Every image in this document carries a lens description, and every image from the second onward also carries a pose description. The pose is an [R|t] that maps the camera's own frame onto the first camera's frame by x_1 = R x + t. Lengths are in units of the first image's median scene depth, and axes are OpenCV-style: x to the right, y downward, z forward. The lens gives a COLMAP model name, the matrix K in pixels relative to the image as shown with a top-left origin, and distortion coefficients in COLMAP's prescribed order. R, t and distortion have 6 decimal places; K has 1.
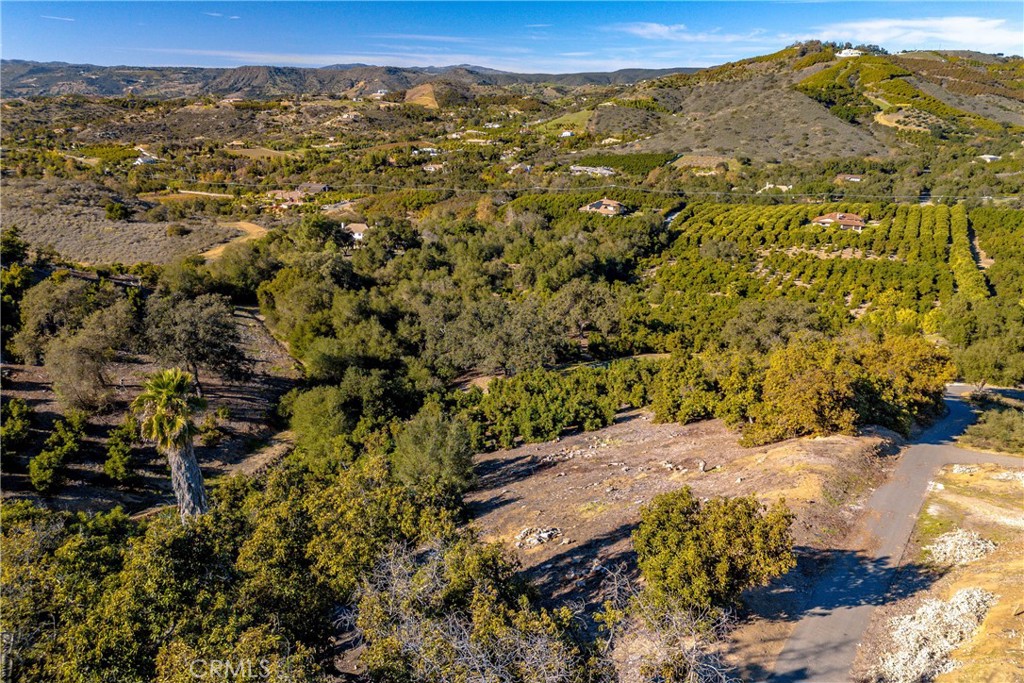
lens RADIAL K [[756.7, 0, 512.0], [0, 756.7, 341.5], [0, 0, 1]] dist [0.075004, -0.075127]
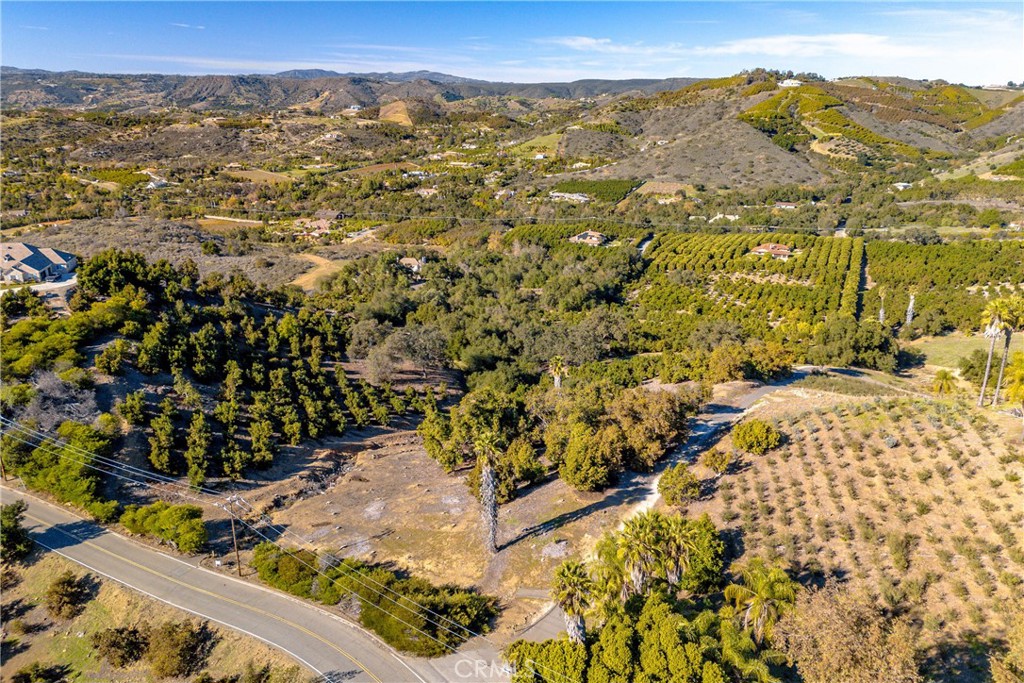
lens RADIAL K [[754.6, 0, 512.0], [0, 754.6, 341.5], [0, 0, 1]] dist [0.091186, -0.099573]
pose [[0.998582, -0.013889, 0.051383, -0.035342], [0.014141, 0.999890, -0.004531, -0.001001], [-0.051315, 0.005251, 0.998669, -0.115968]]
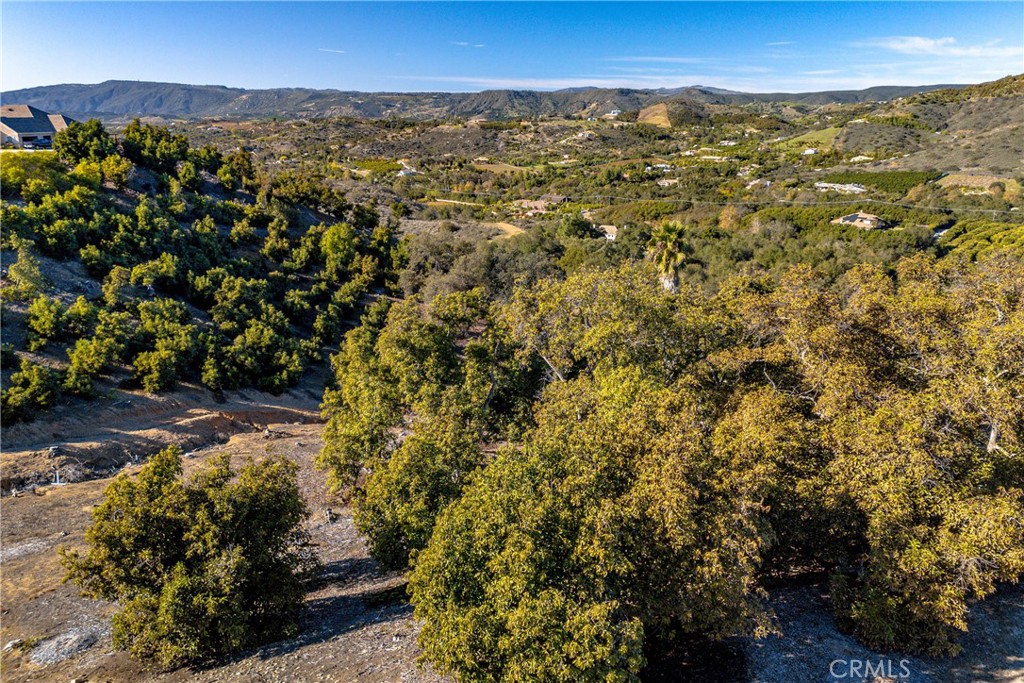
lens RADIAL K [[754.6, 0, 512.0], [0, 754.6, 341.5], [0, 0, 1]] dist [0.091186, -0.099573]
pose [[0.960206, 0.079790, -0.267654, -0.013536], [-0.086671, 0.996139, -0.013976, 0.012341], [0.265505, 0.036617, 0.963414, -0.018259]]
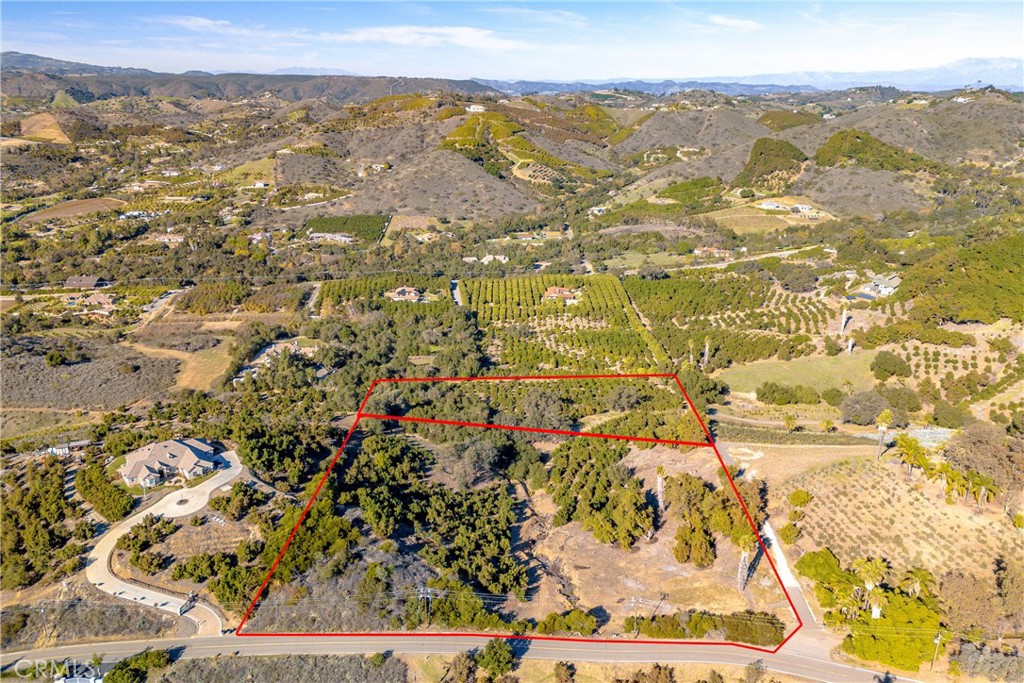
lens RADIAL K [[754.6, 0, 512.0], [0, 754.6, 341.5], [0, 0, 1]] dist [0.091186, -0.099573]
pose [[0.878697, -0.151618, 0.452663, -0.177368], [0.146095, 0.988135, 0.047377, -0.061605], [-0.454476, 0.024502, 0.890422, -0.174823]]
